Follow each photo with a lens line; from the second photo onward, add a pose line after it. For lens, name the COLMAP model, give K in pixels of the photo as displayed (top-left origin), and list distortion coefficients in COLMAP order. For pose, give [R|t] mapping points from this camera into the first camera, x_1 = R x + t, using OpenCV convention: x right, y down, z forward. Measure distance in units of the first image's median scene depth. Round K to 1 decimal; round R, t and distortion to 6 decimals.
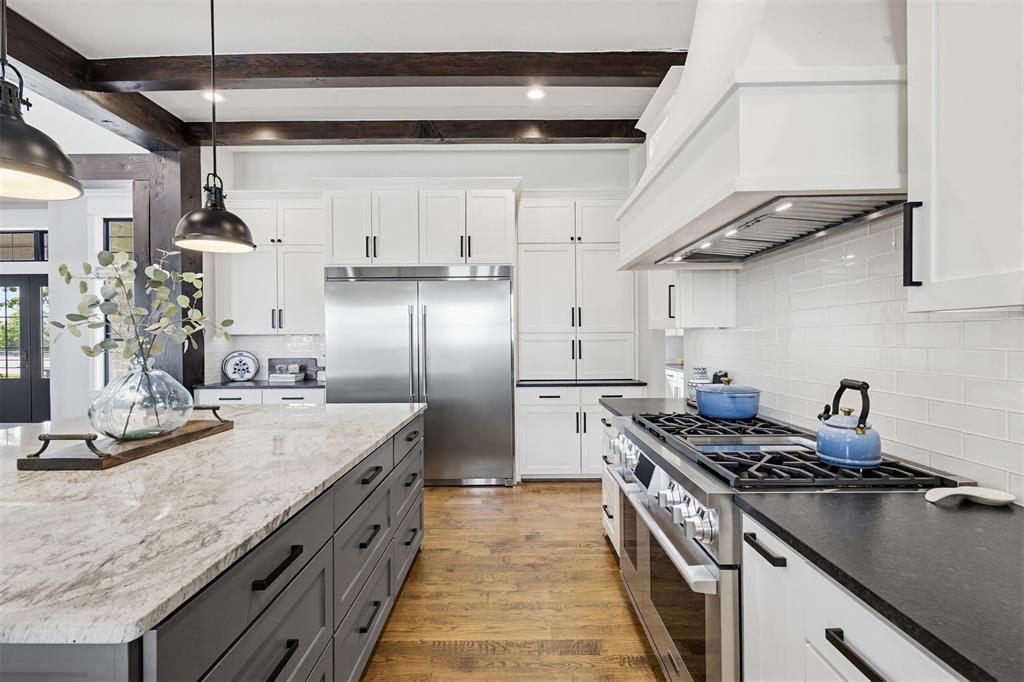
lens RADIAL K [[468.0, 0, 515.4], [0, 468.0, 344.7], [0, 0, 1]] dist [0.007242, -0.002437]
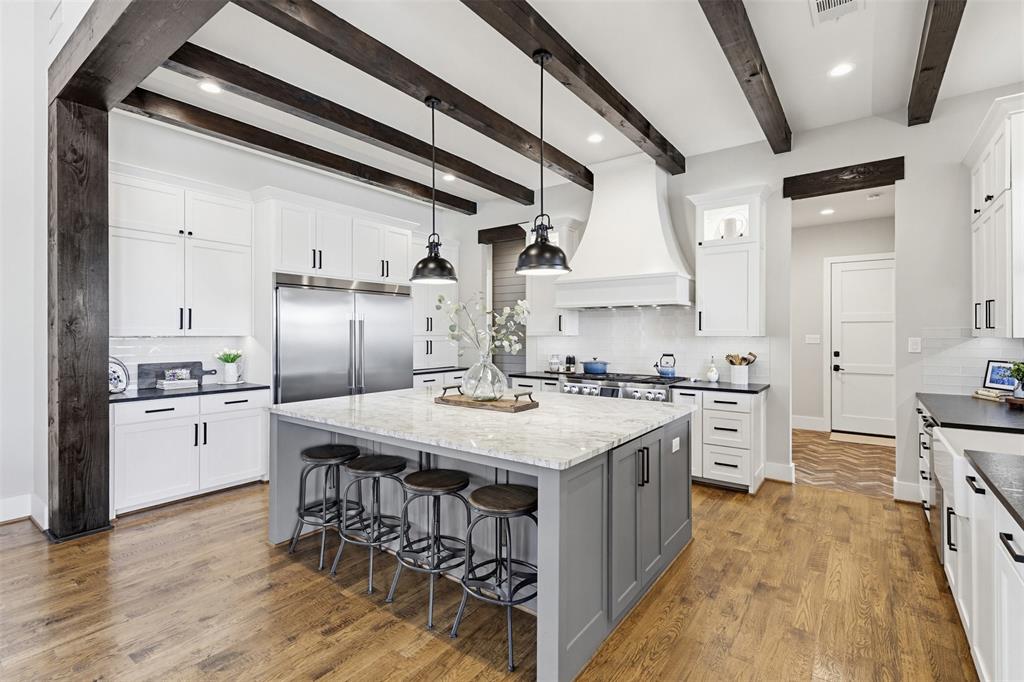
lens RADIAL K [[468.0, 0, 525.8], [0, 468.0, 331.9], [0, 0, 1]] dist [0.007242, -0.002437]
pose [[0.585776, 0.012528, 0.810376, -0.901864], [0.006117, 0.999784, -0.019877, -0.008712], [-0.810450, 0.016600, 0.585572, -0.060733]]
